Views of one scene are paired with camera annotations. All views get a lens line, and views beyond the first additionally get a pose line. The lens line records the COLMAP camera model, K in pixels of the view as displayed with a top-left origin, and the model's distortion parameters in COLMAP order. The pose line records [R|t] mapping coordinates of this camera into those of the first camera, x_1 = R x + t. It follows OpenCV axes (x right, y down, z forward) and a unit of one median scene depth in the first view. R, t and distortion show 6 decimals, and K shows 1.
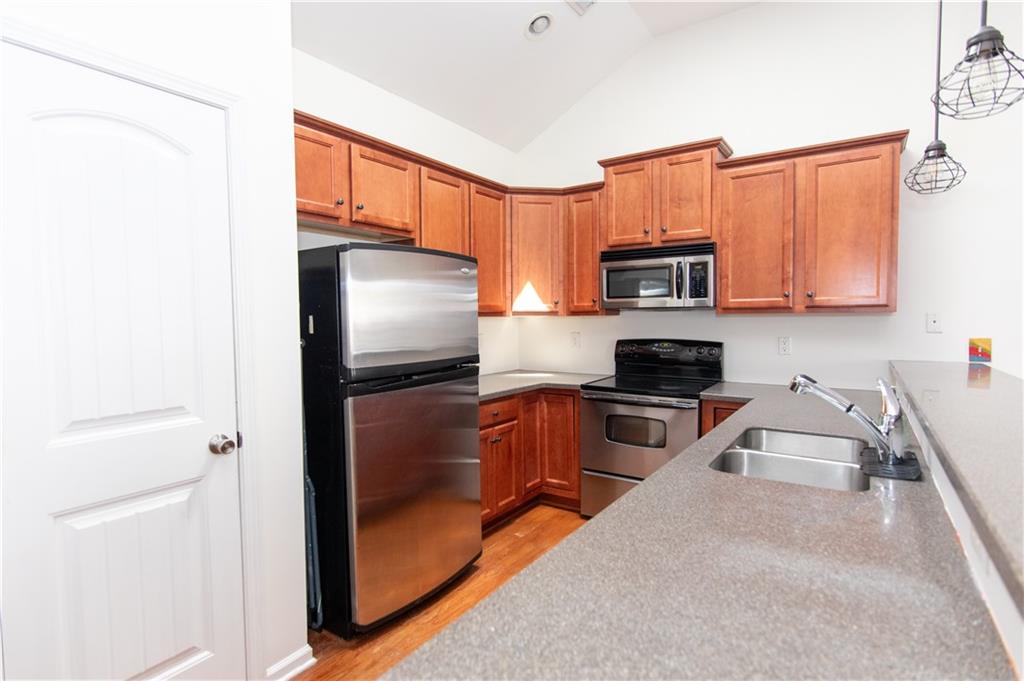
lens RADIAL K [[512.2, 0, 505.2], [0, 512.2, 342.6], [0, 0, 1]] dist [0.004189, 0.000934]
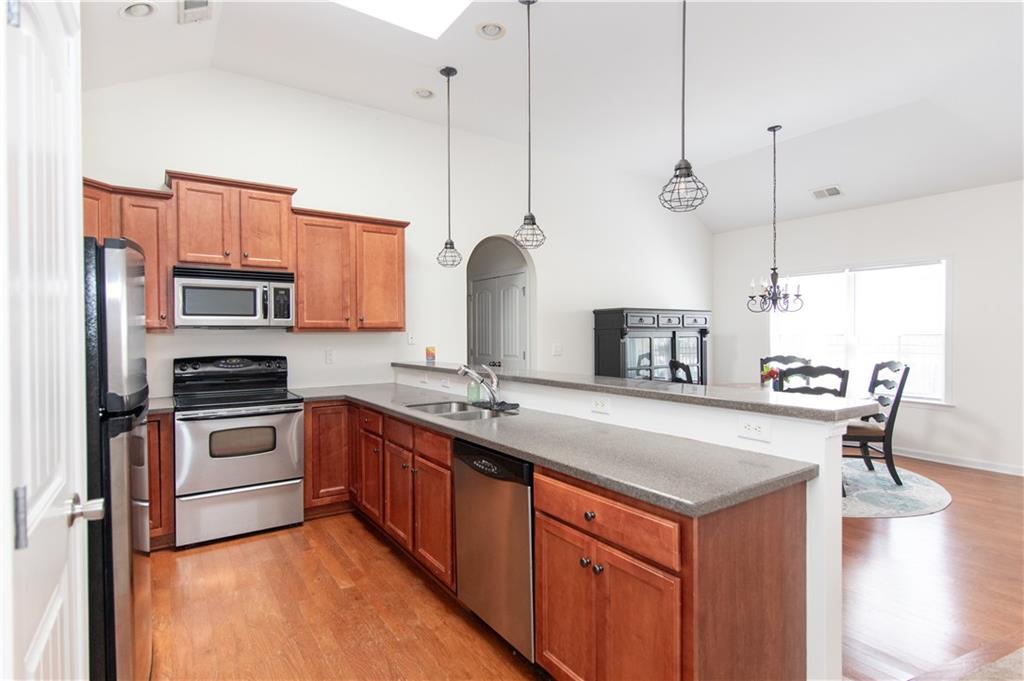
lens RADIAL K [[512.2, 0, 499.2], [0, 512.2, 341.3], [0, 0, 1]] dist [0.004189, 0.000934]
pose [[0.380471, -0.009294, 0.924746, -0.518952], [0.048864, 0.998755, -0.010067, 0.001416], [-0.923501, 0.049017, 0.380451, 0.095550]]
